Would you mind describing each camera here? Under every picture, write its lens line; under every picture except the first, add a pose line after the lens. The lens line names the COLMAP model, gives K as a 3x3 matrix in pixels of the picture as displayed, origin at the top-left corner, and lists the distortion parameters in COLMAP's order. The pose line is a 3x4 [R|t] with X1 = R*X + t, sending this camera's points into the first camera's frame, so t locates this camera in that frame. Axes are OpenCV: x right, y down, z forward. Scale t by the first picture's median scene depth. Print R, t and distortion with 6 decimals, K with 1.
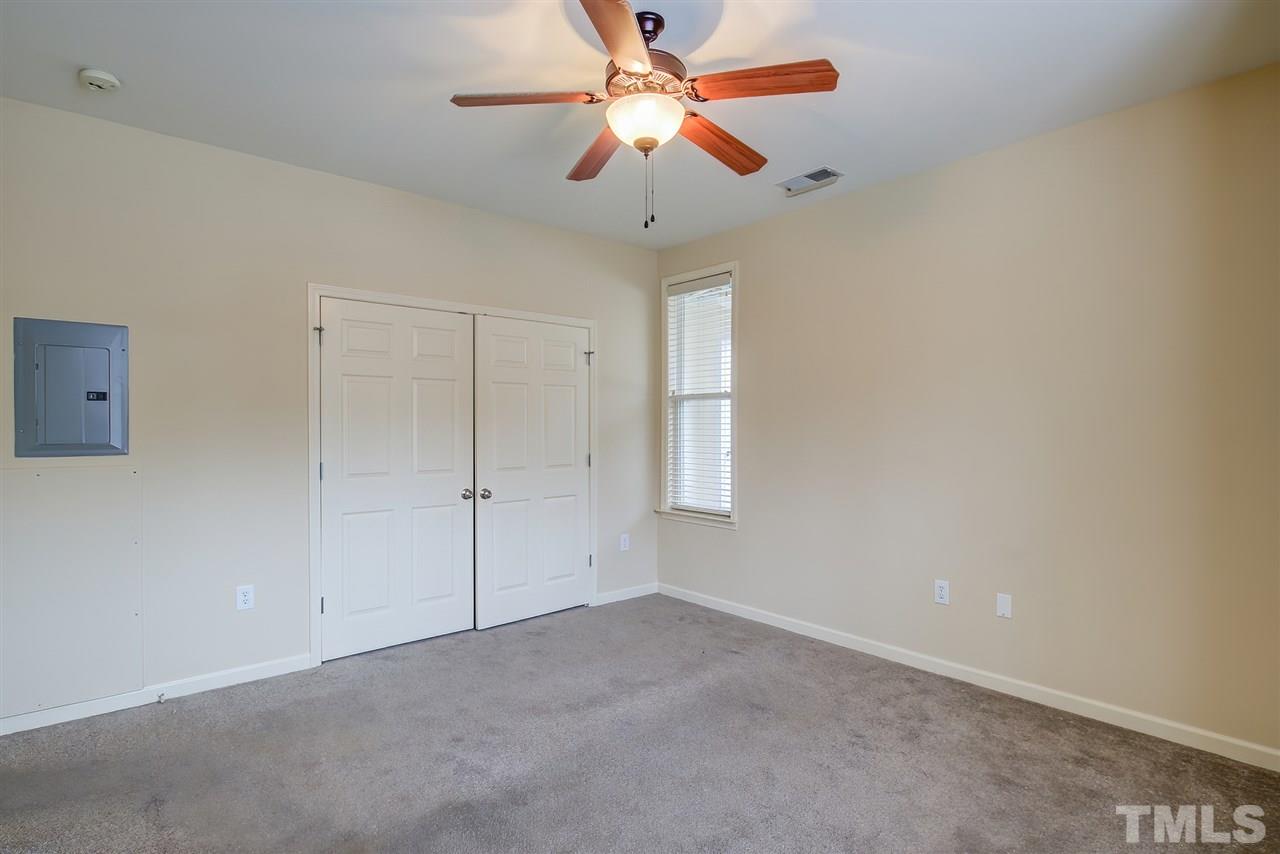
lens RADIAL K [[654.8, 0, 642.6], [0, 654.8, 415.8], [0, 0, 1]] dist [-0.001732, 0.000250]
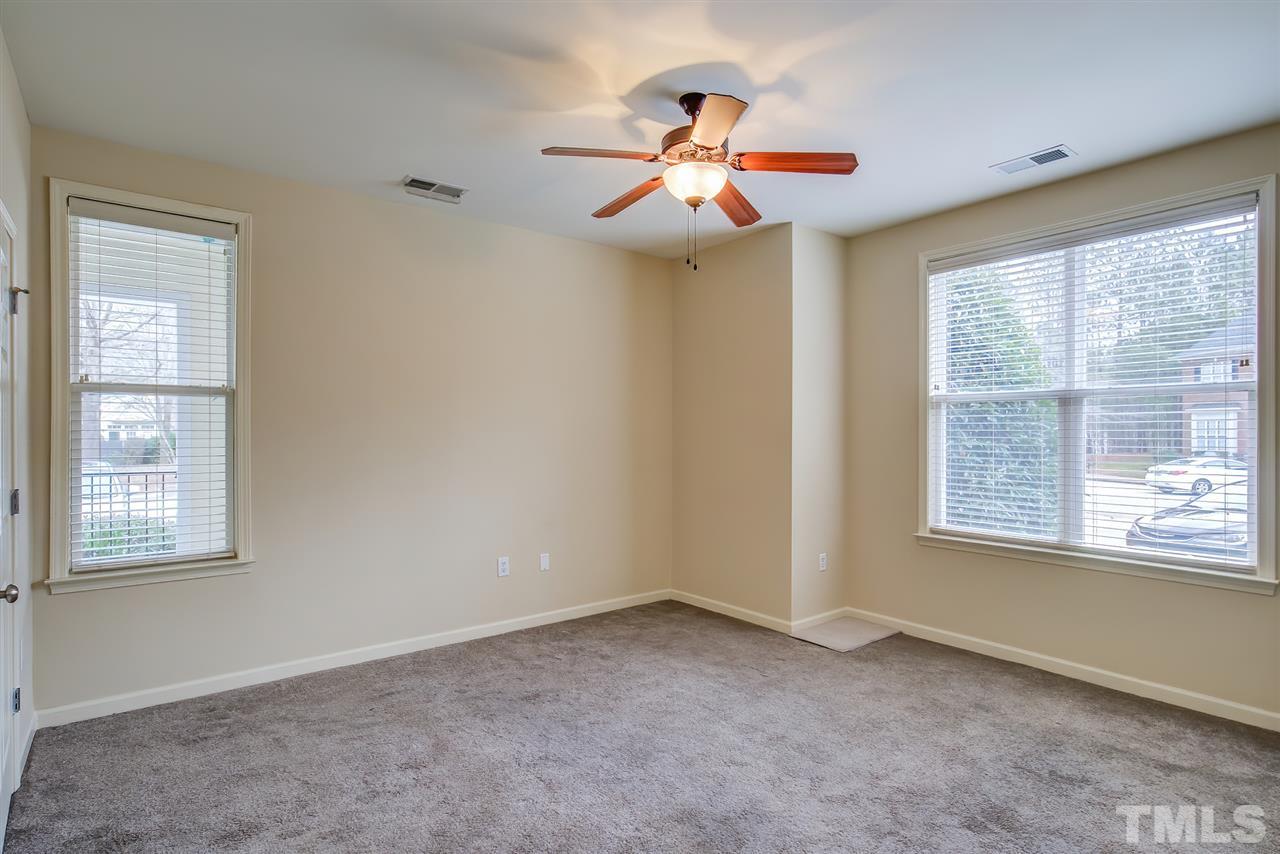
lens RADIAL K [[657.2, 0, 642.2], [0, 657.2, 433.9], [0, 0, 1]] dist [-0.000371, 0.000145]
pose [[0.040032, -0.003280, 0.999193, -0.838186], [-0.014920, 0.999881, 0.003880, 0.005896], [-0.999087, -0.015063, 0.039979, 0.734044]]
